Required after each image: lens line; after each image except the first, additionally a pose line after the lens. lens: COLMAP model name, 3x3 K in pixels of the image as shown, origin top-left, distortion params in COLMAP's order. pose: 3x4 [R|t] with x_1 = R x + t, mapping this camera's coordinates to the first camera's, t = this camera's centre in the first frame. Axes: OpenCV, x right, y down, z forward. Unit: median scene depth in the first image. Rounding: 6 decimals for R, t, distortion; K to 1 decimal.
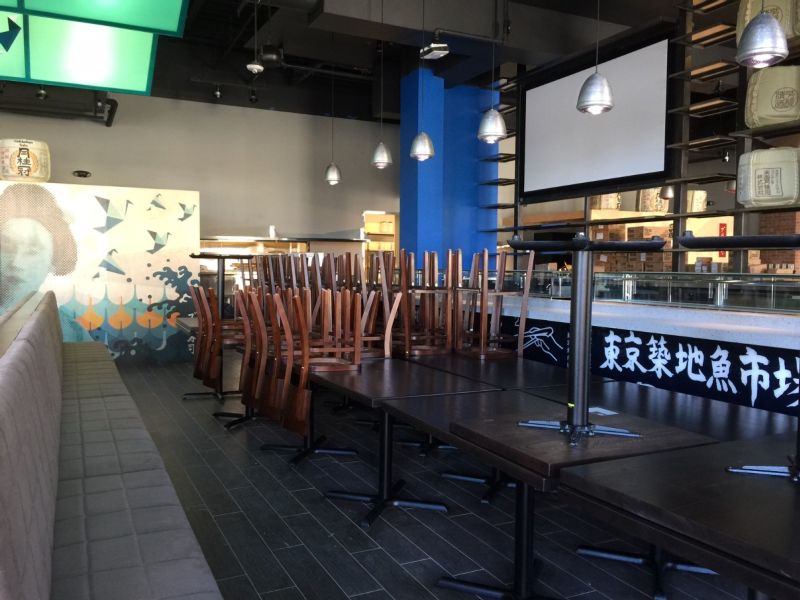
lens RADIAL K [[668.6, 0, 401.5], [0, 668.6, 298.4], [0, 0, 1]] dist [0.018499, -0.033654]
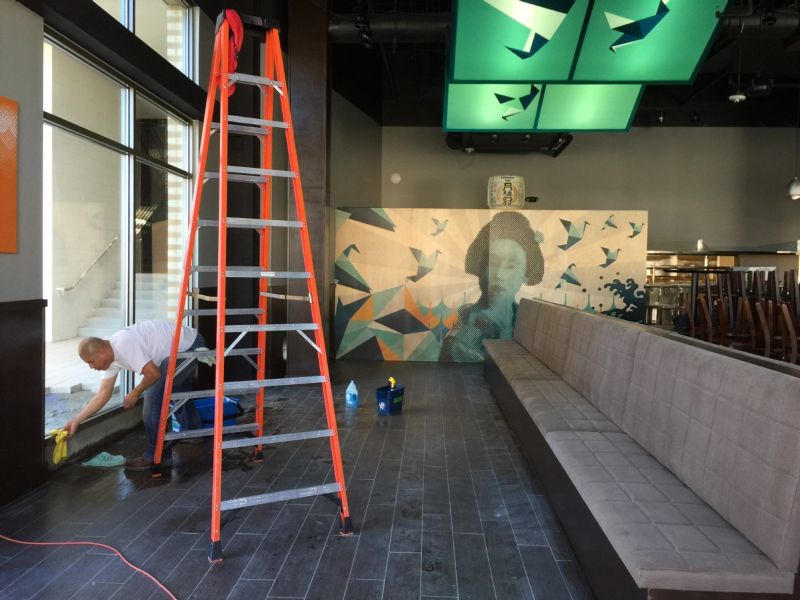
lens RADIAL K [[668.6, 0, 396.6], [0, 668.6, 302.3], [0, 0, 1]] dist [0.018499, -0.033654]
pose [[0.860795, 0.028186, -0.508170, -0.096984], [-0.034326, 0.999407, -0.002712, 0.007318], [0.507792, 0.019778, 0.861252, -0.155467]]
